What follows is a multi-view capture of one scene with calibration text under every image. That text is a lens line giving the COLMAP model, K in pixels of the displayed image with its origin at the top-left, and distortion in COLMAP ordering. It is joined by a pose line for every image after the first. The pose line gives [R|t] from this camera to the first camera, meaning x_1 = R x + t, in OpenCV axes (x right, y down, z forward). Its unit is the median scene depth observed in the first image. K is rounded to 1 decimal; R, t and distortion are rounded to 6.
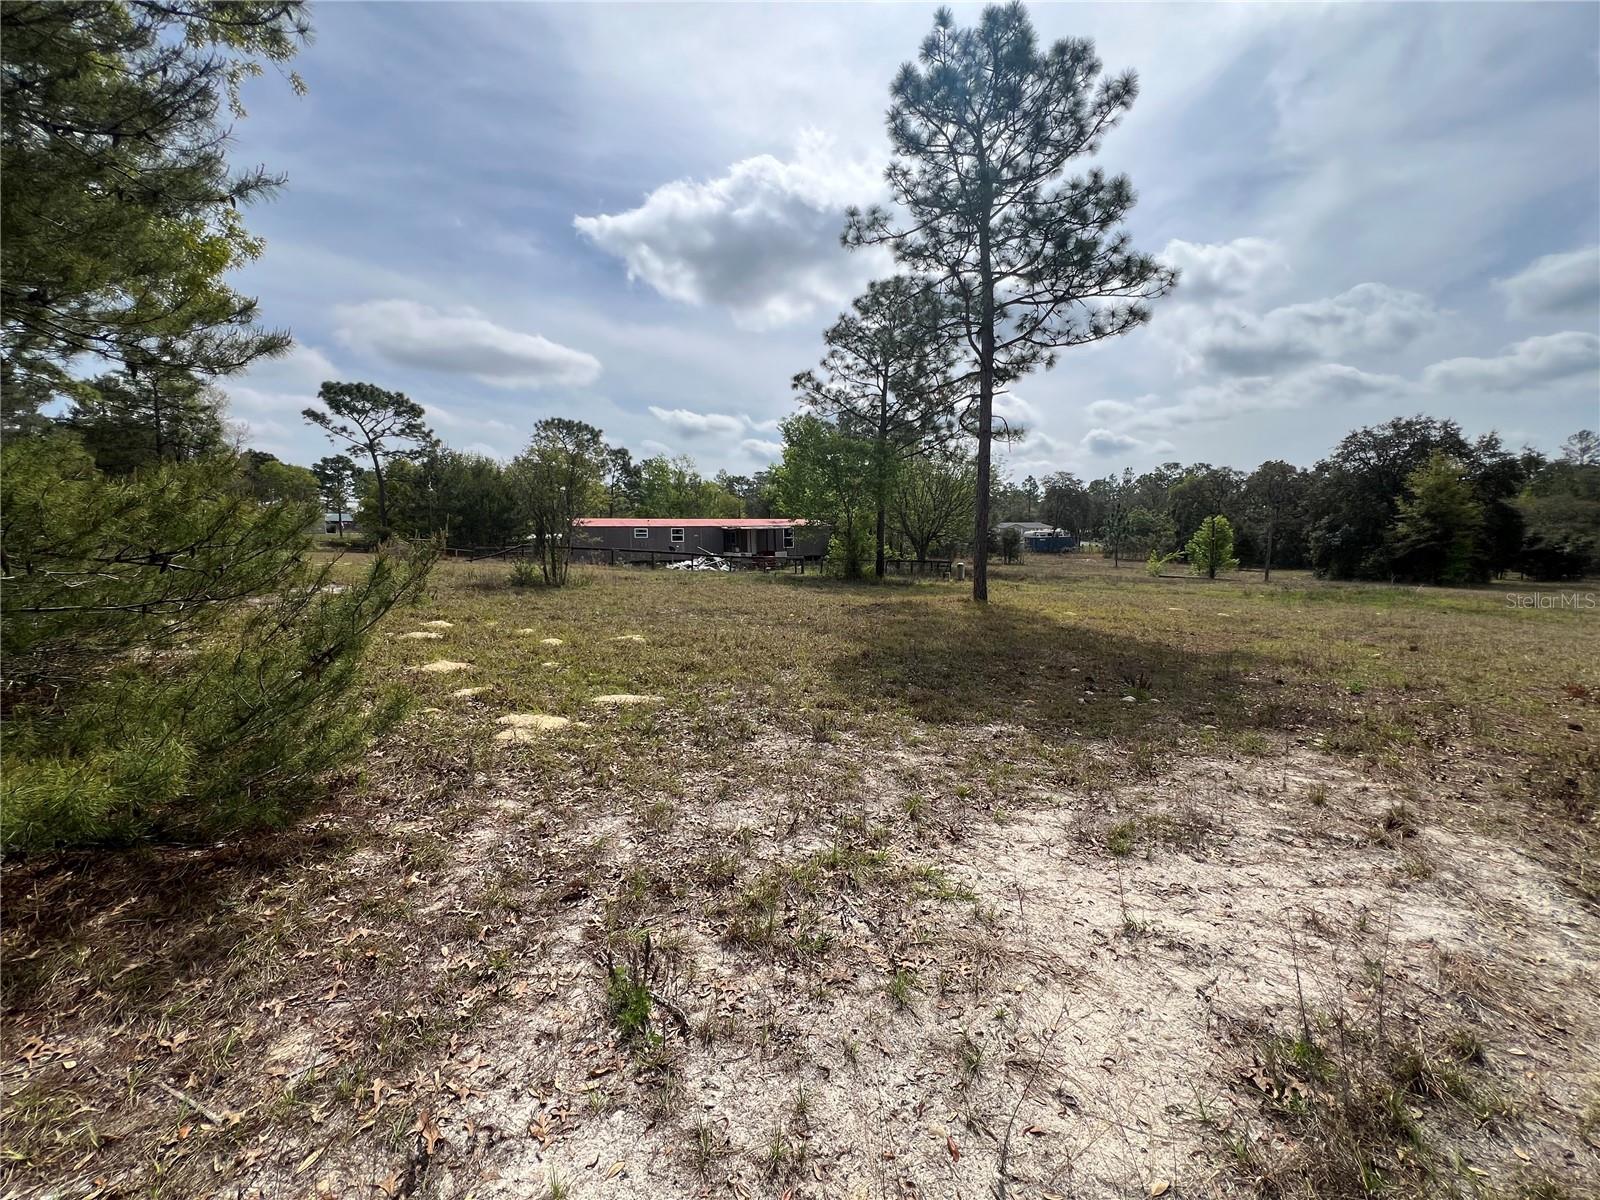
lens RADIAL K [[643.1, 0, 802.7], [0, 643.1, 595.2], [0, 0, 1]] dist [-0.001815, 0.000645]
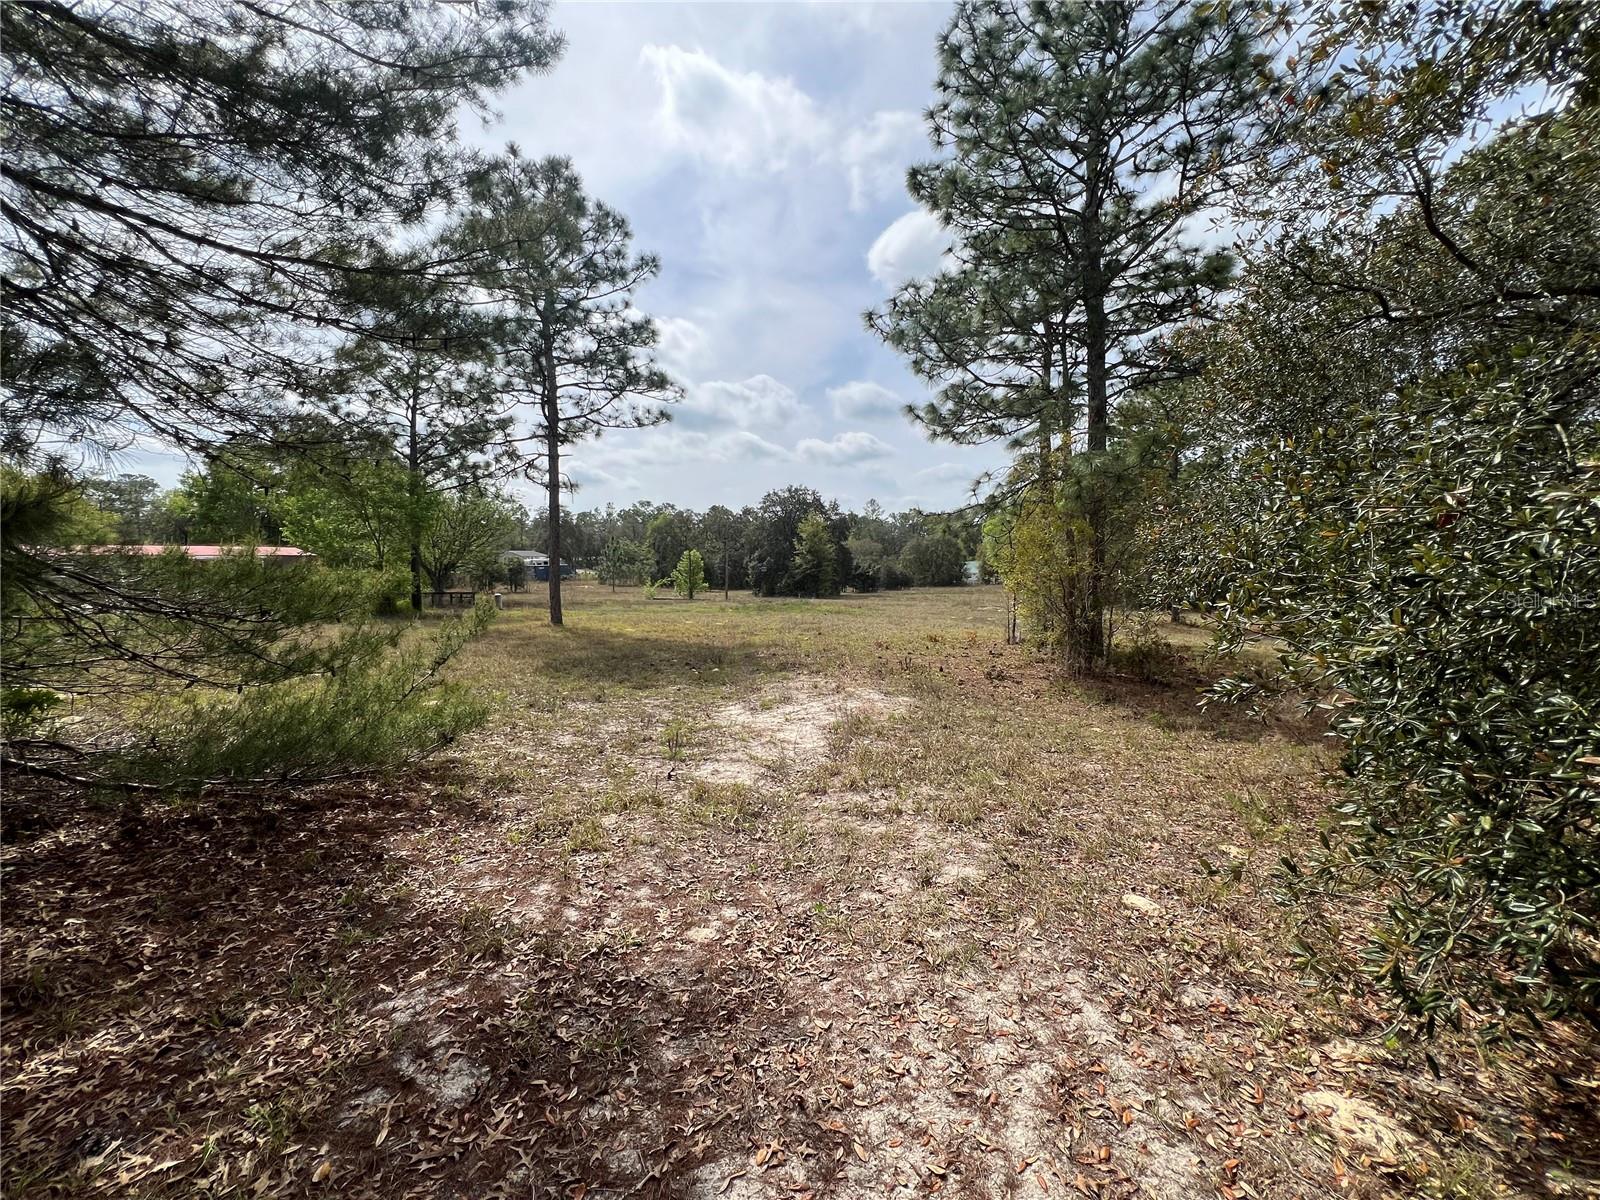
lens RADIAL K [[643.1, 0, 802.7], [0, 643.1, 595.2], [0, 0, 1]] dist [-0.001815, 0.000645]
pose [[0.720428, -0.034742, 0.692660, -0.082990], [0.062949, 0.997898, -0.015421, 0.000099], [-0.690668, 0.054712, 0.721100, -0.068516]]
